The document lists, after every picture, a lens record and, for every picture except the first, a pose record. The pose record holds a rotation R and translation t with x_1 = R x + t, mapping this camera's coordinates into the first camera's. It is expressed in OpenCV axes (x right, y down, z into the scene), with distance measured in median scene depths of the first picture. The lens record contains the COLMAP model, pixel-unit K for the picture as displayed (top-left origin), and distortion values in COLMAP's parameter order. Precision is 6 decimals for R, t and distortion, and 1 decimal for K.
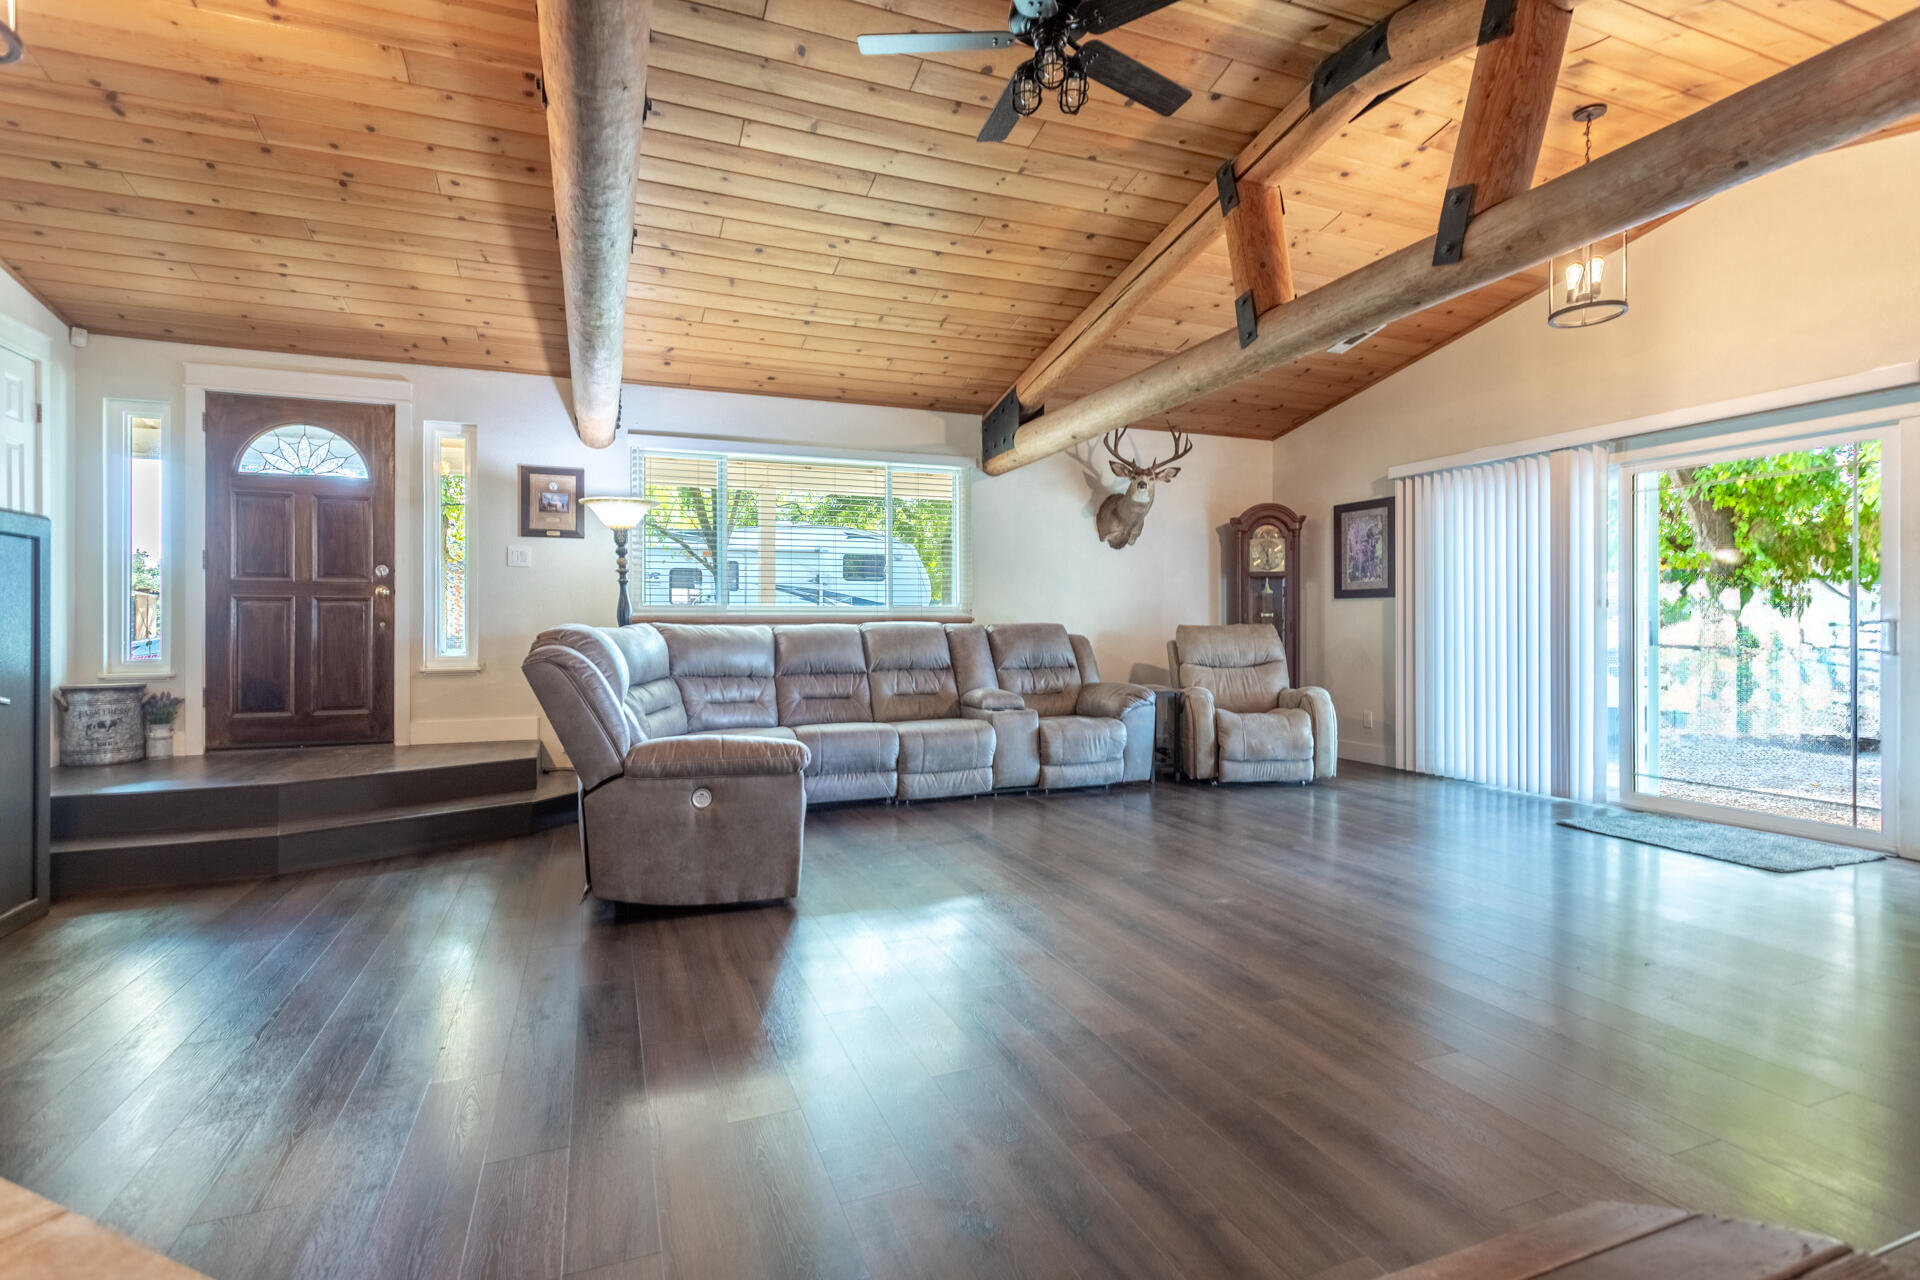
lens RADIAL K [[914.3, 0, 965.1], [0, 914.3, 625.5], [0, 0, 1]] dist [0.001708, 0.000372]
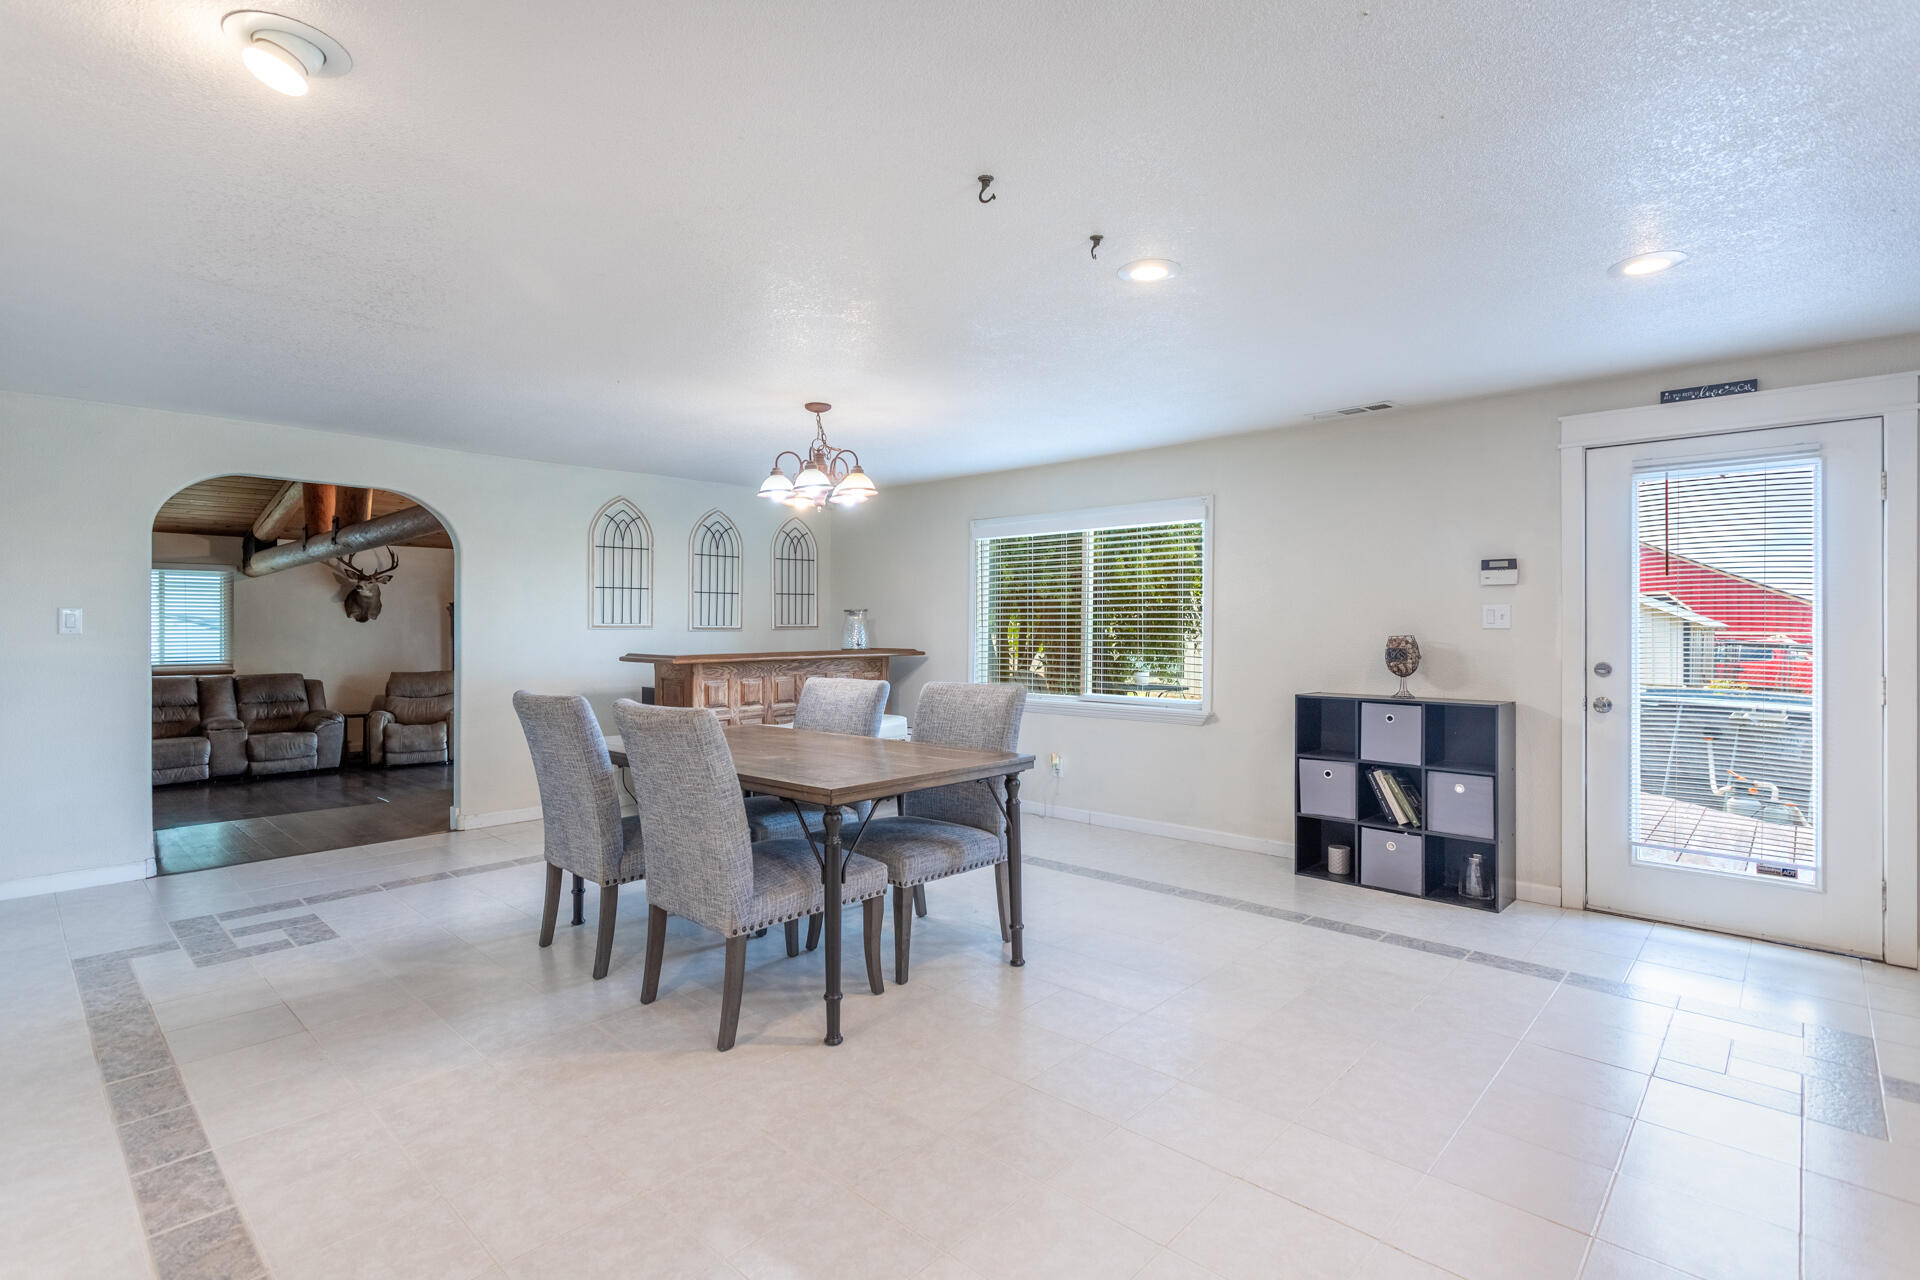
lens RADIAL K [[904.2, 0, 956.4], [0, 904.2, 631.5], [0, 0, 1]] dist [0.008474, 0.000463]
pose [[0.911611, 0.000024, 0.411053, 0.535053], [-0.001348, 0.999995, 0.002931, -0.086777], [-0.411051, -0.003226, 0.911607, -0.978511]]
